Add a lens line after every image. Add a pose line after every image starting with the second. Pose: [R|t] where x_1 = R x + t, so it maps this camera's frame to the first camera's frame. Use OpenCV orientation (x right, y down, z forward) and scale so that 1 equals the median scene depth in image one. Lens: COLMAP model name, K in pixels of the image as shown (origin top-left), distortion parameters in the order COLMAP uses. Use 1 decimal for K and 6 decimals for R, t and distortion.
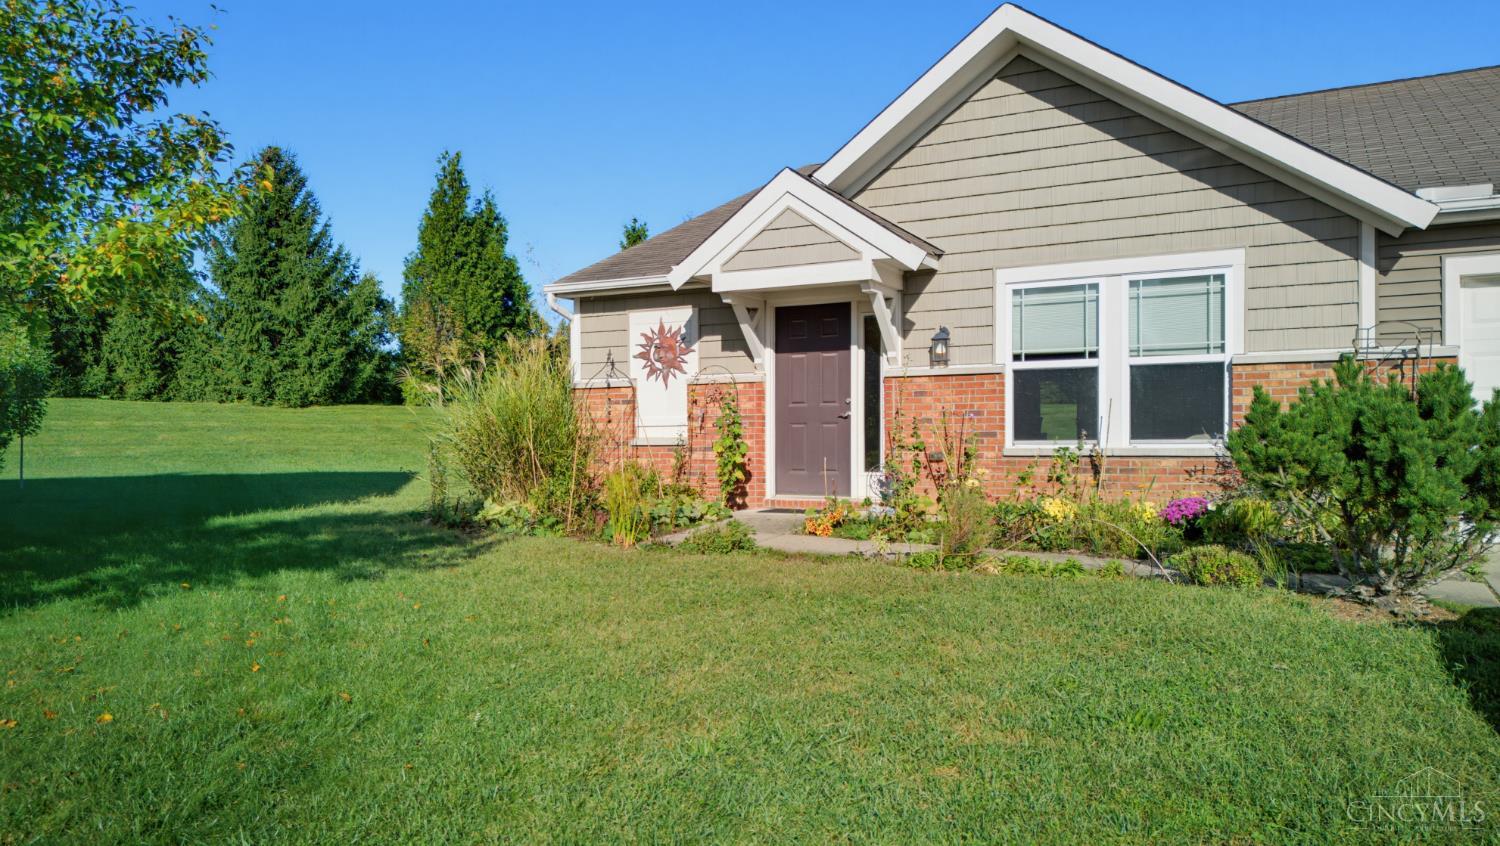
lens RADIAL K [[1036.5, 0, 753.1], [0, 1036.5, 438.3], [0, 0, 1]] dist [0.060419, -0.043895]
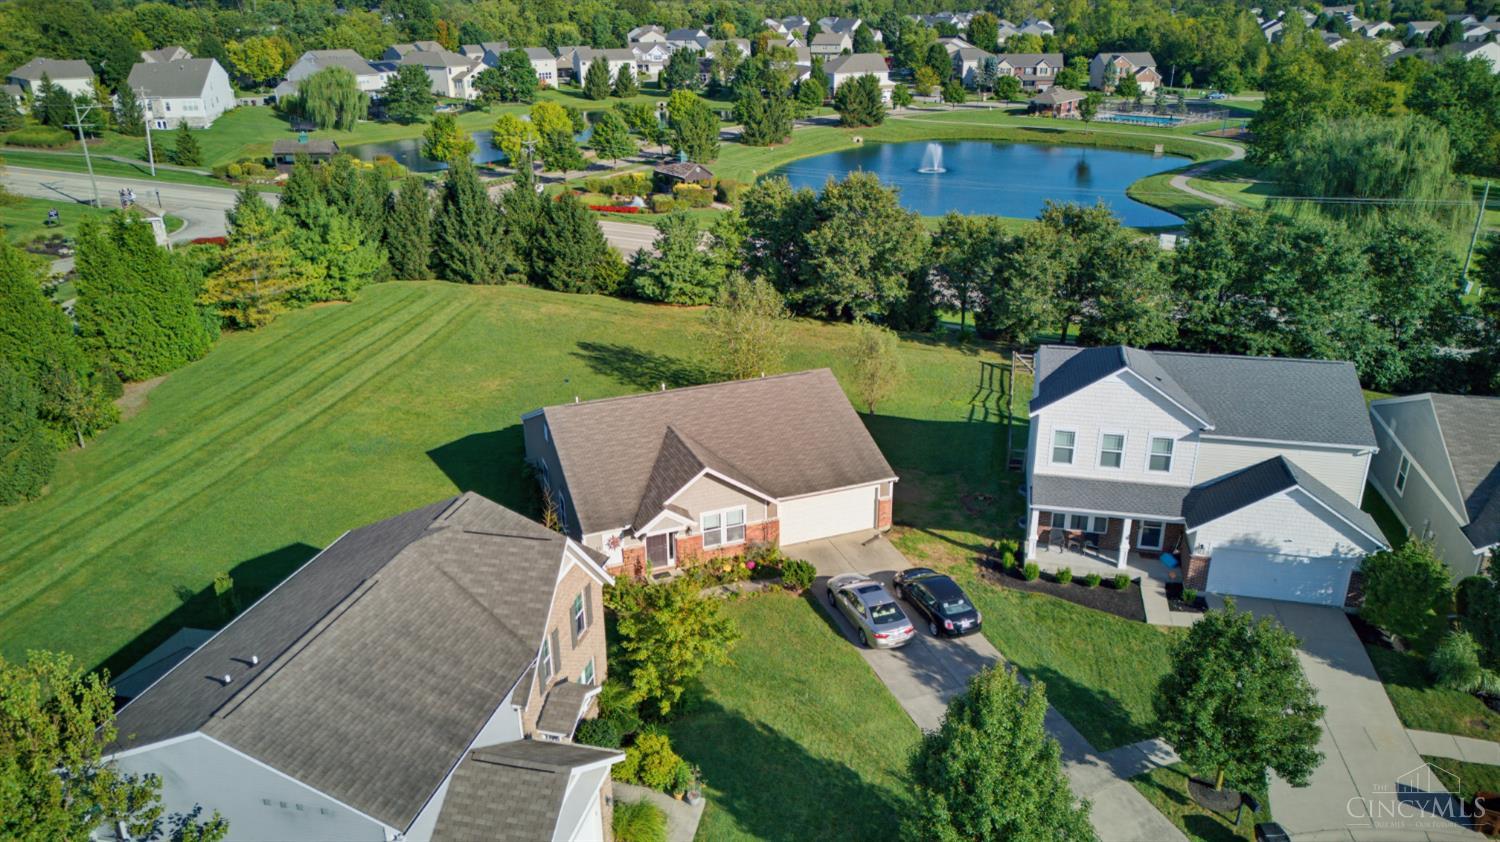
lens RADIAL K [[1060.2, 0, 748.0], [0, 1060.2, 412.4], [0, 0, 1]] dist [0.053183, -0.034395]
pose [[0.666304, -0.261486, 0.698329, -2.593186], [0.010462, 0.939686, 0.341879, -2.044241], [-0.745607, -0.220489, 0.628852, -1.840876]]
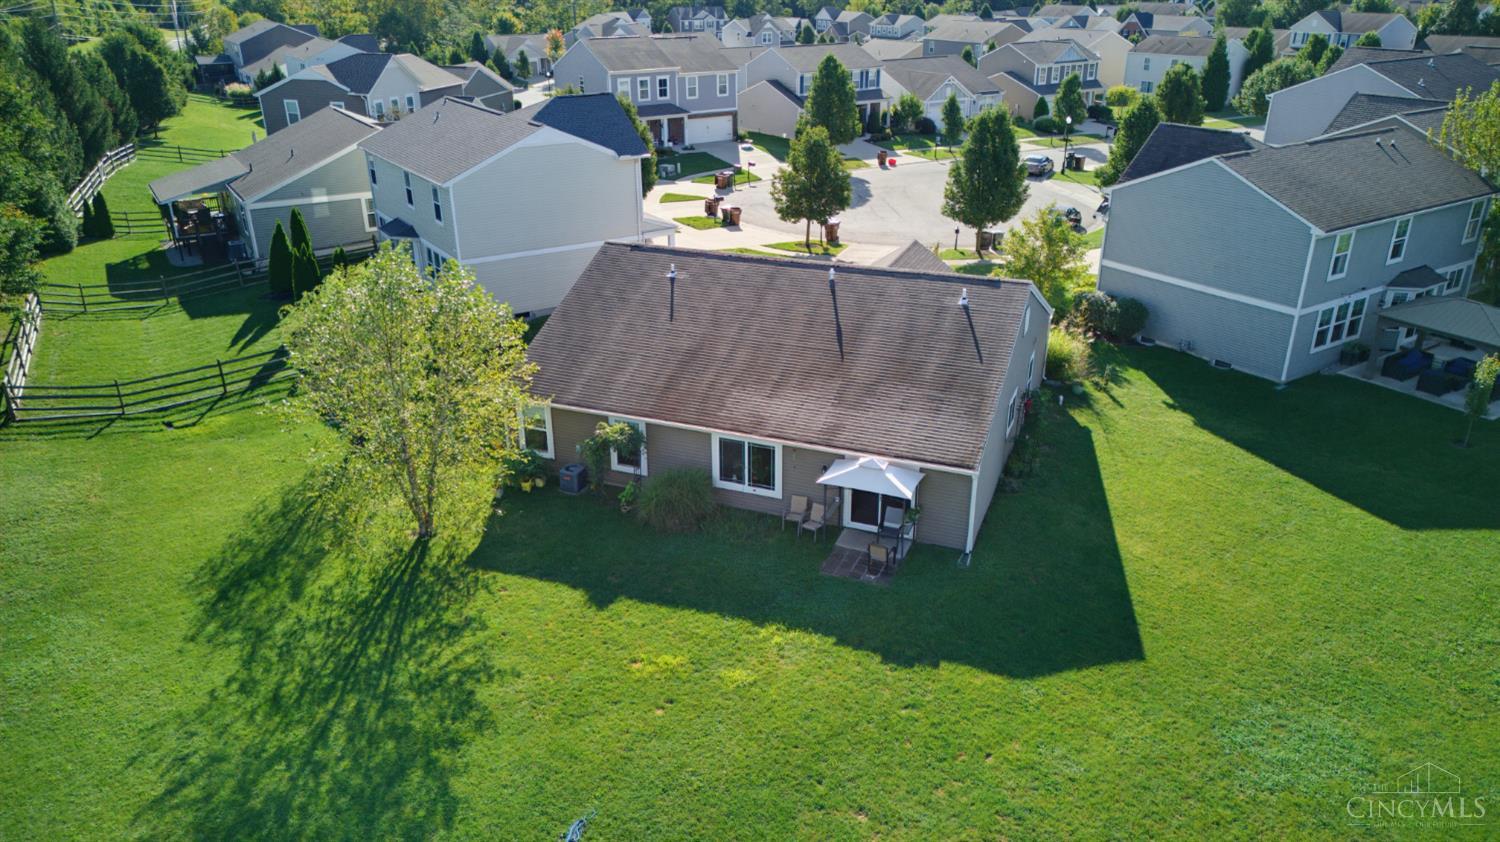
lens RADIAL K [[1036.5, 0, 753.1], [0, 1036.5, 436.3], [0, 0, 1]] dist [0.060419, -0.043895]
pose [[-0.996087, 0.043716, -0.076804, 1.130721], [0.007079, 0.905757, 0.423739, -1.355906], [0.088090, 0.421537, -0.902522, 4.626658]]
